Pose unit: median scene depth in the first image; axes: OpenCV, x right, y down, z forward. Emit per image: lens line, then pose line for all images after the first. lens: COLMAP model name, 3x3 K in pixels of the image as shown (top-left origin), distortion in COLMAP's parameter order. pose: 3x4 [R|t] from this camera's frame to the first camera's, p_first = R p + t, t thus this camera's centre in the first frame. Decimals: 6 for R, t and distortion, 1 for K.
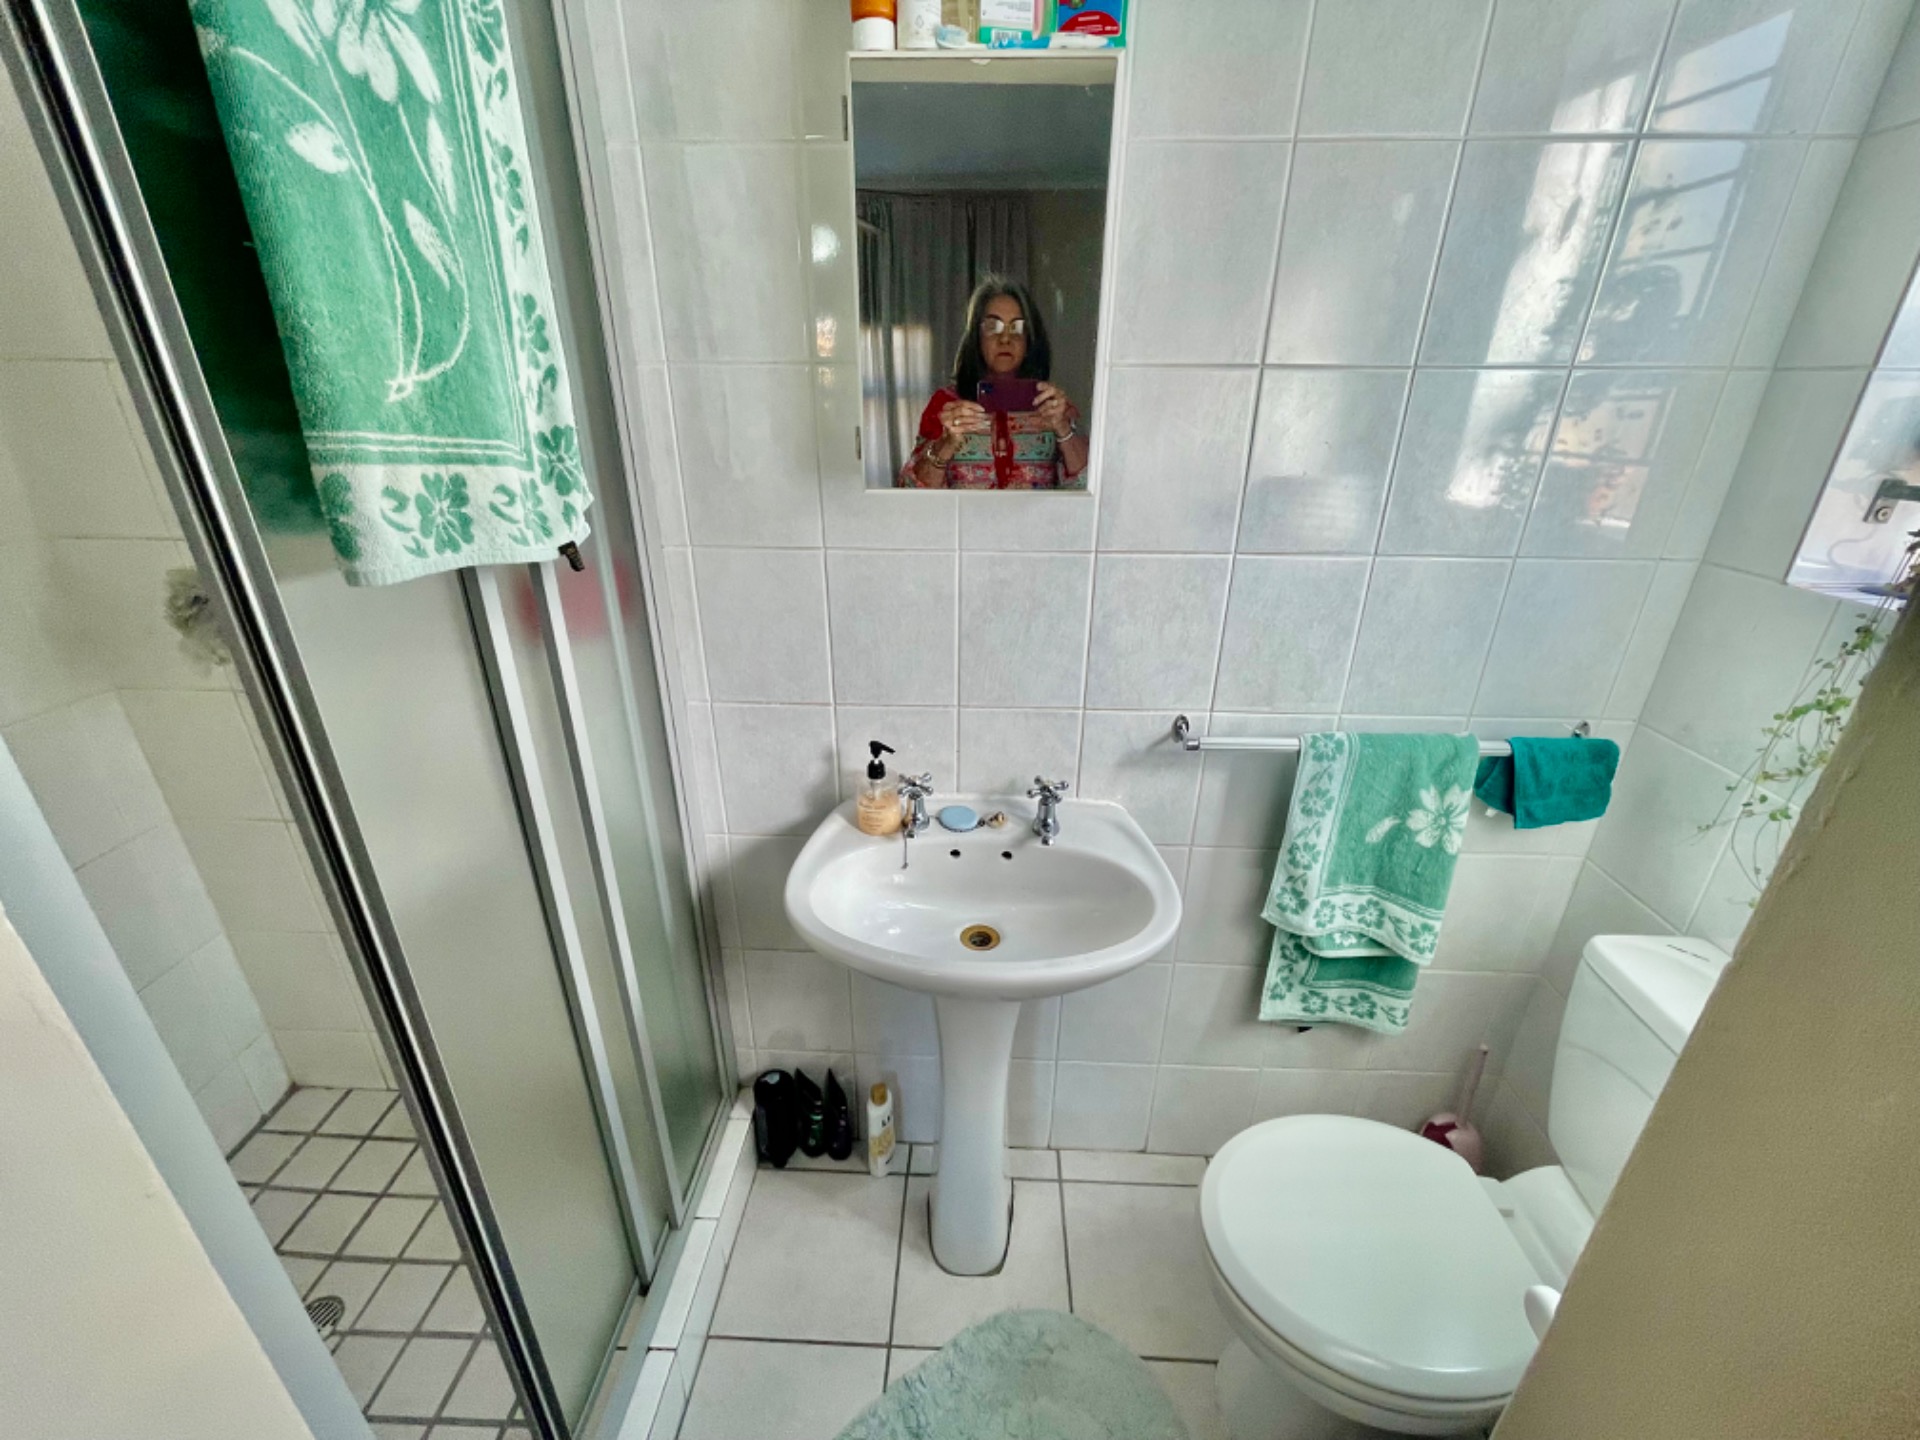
lens RADIAL K [[772.5, 0, 957.6], [0, 772.5, 714.6], [0, 0, 1]] dist [-0.001980, 0.000275]
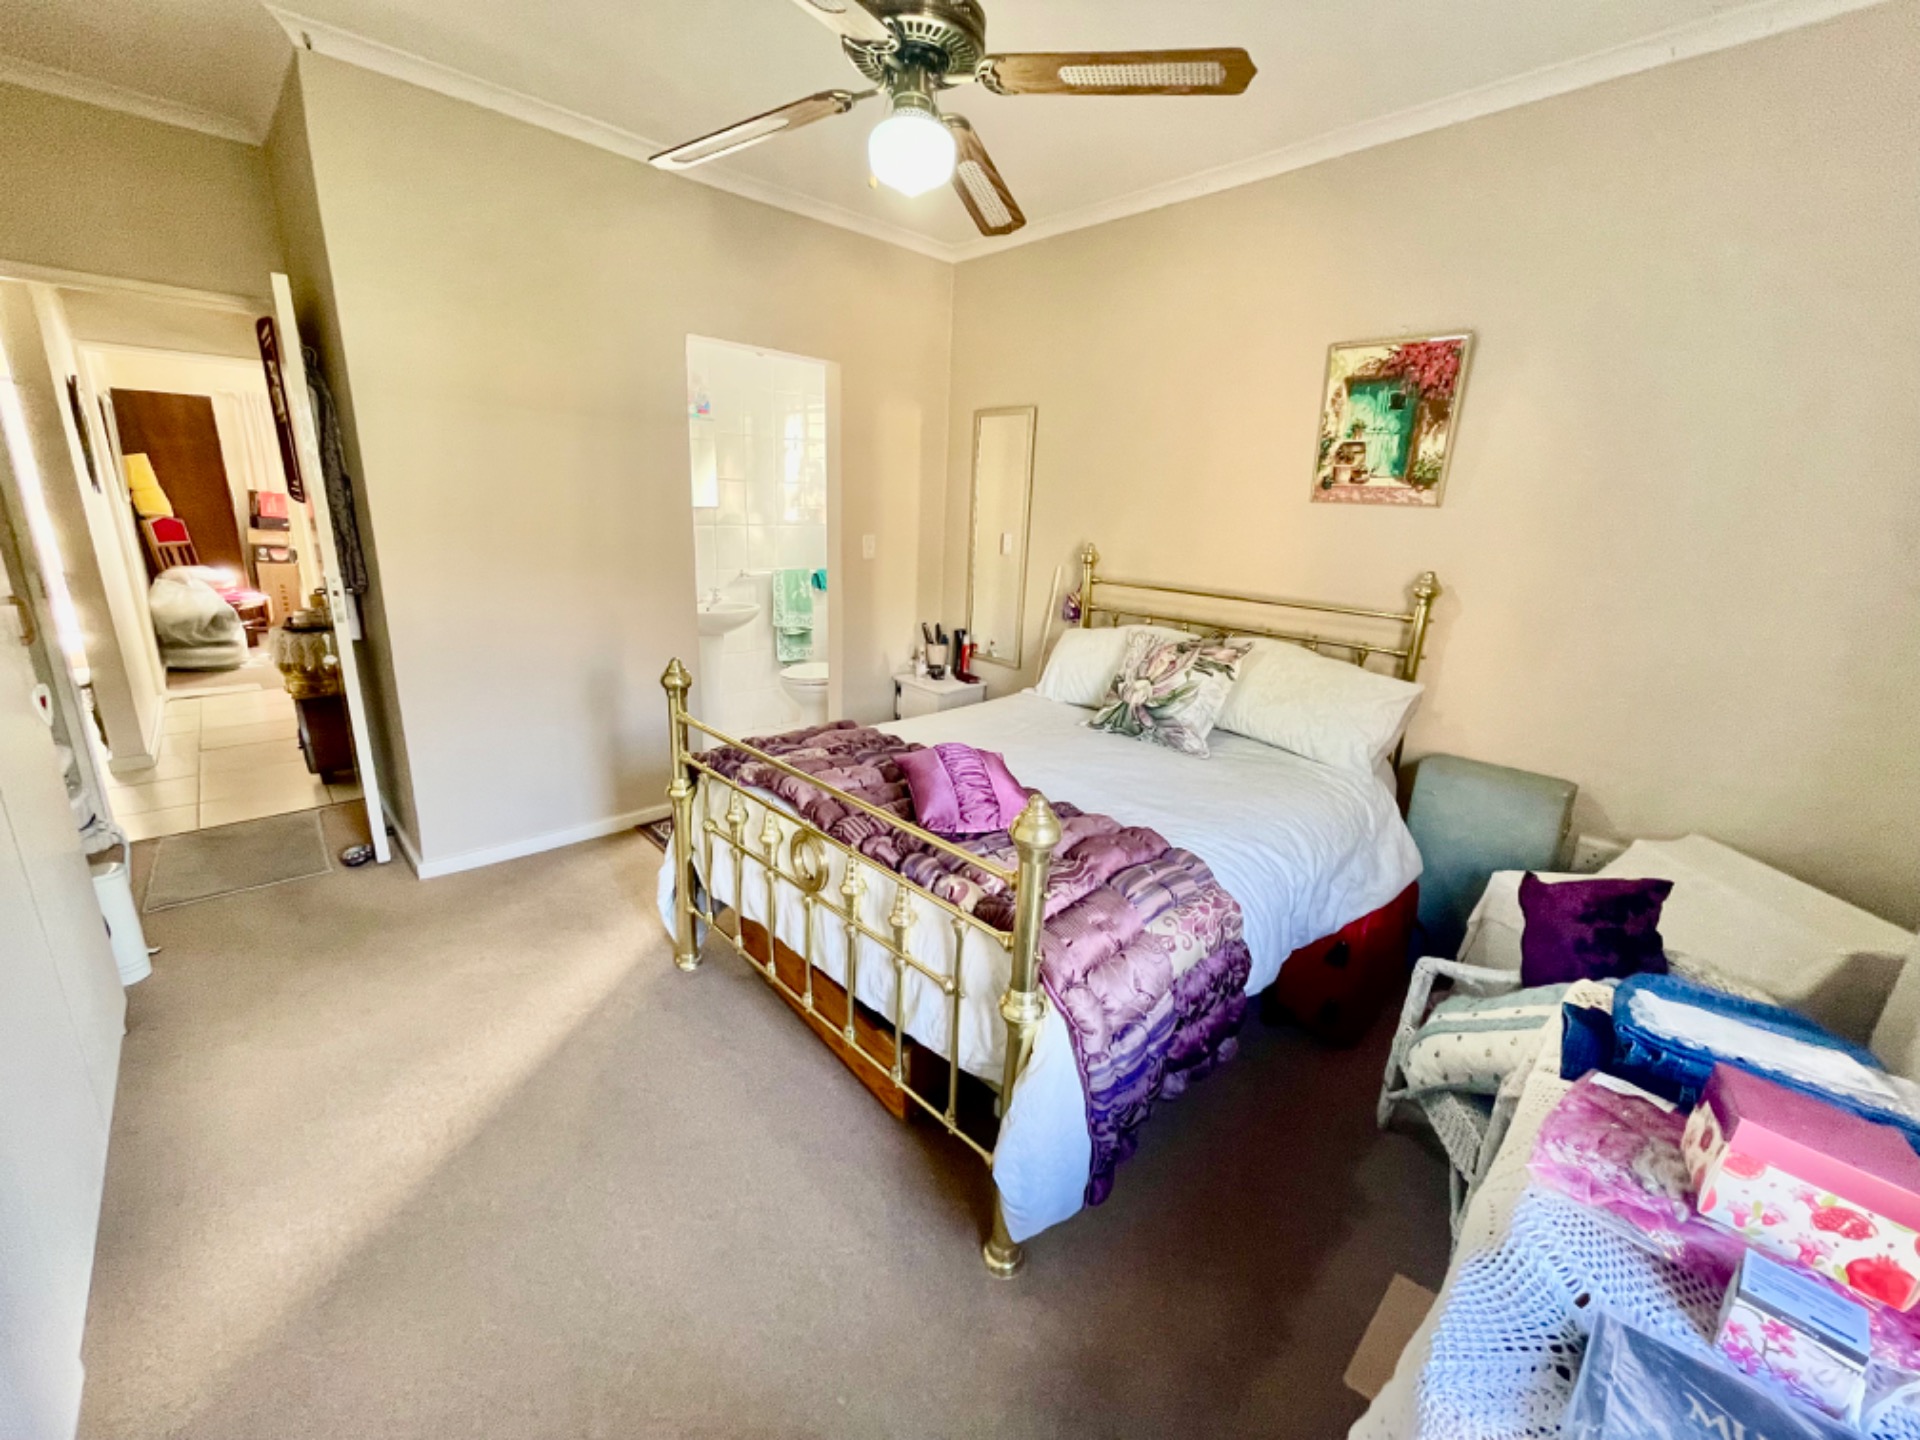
lens RADIAL K [[776.3, 0, 956.3], [0, 776.3, 715.2], [0, 0, 1]] dist [-0.016977, 0.000092]
pose [[0.702166, -0.173105, 0.690650, -1.683017], [0.256944, 0.966238, -0.019051, 1.011980], [-0.664035, 0.190835, 0.722938, -2.255671]]
